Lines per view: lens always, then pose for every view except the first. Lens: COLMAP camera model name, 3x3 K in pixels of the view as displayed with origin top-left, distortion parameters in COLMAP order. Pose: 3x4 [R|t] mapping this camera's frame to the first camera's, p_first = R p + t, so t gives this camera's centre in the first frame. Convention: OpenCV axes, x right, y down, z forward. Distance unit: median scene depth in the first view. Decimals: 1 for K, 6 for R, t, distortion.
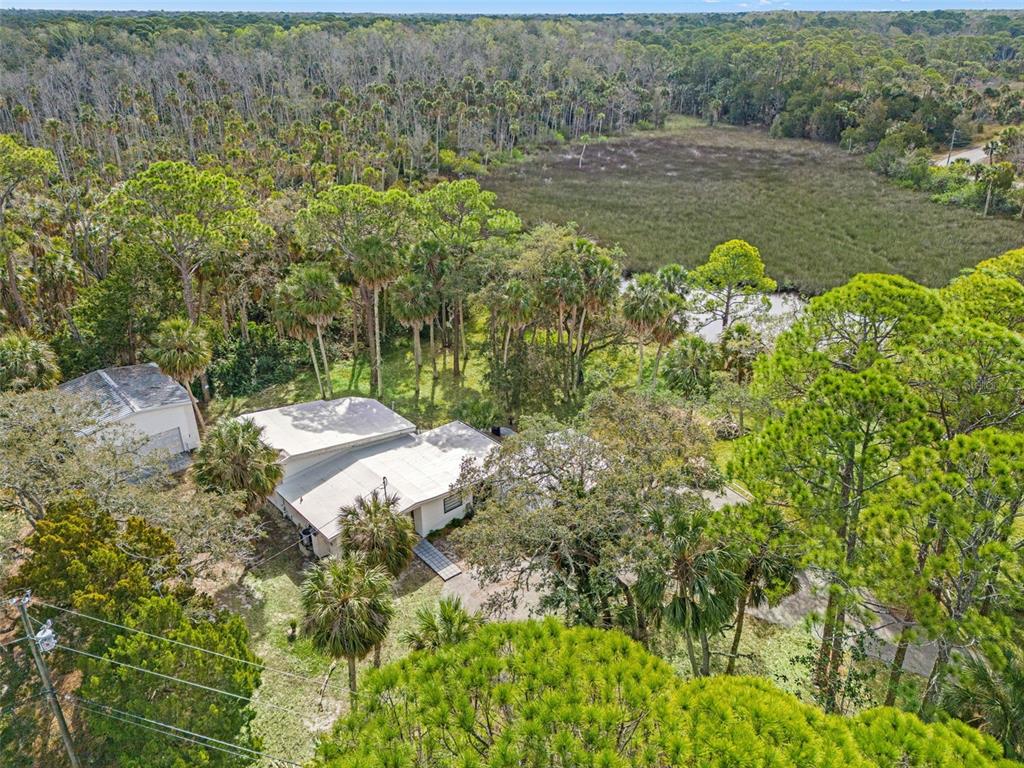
lens RADIAL K [[728.8, 0, 512.0], [0, 728.8, 384.0], [0, 0, 1]] dist [0.051743, -0.049880]
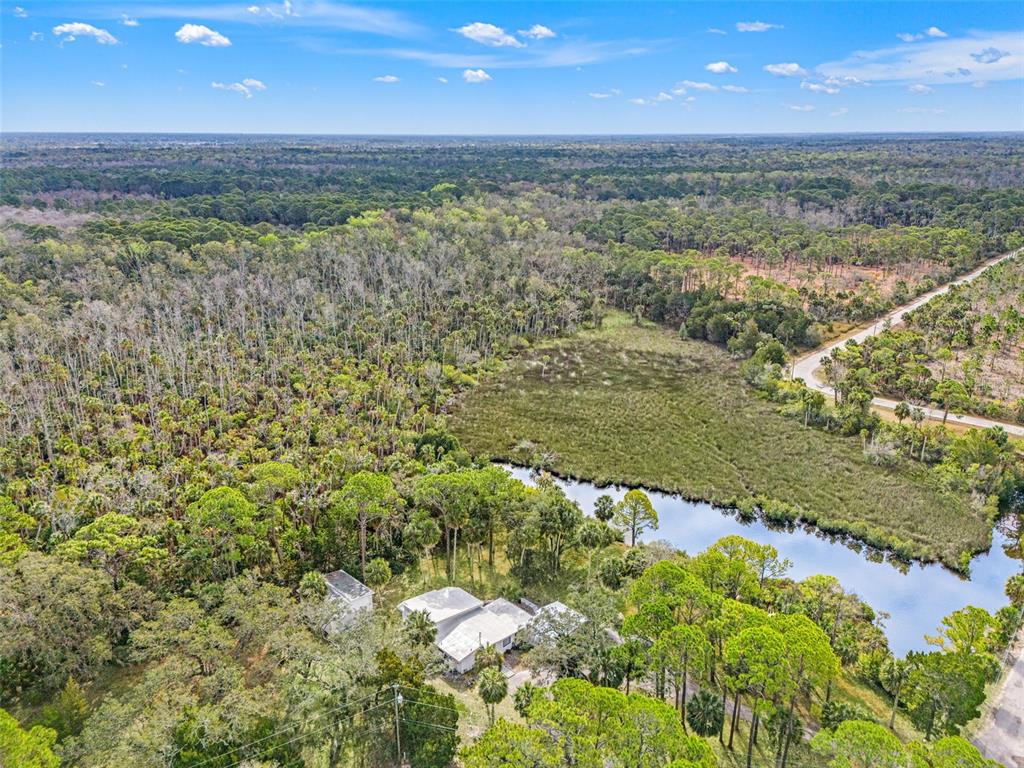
lens RADIAL K [[728.8, 0, 512.0], [0, 728.8, 384.0], [0, 0, 1]] dist [0.051743, -0.049880]
pose [[0.997733, -0.011996, 0.066226, -0.067778], [0.021140, 0.990046, -0.139148, -0.100246], [-0.063898, 0.140232, 0.988055, -0.432400]]
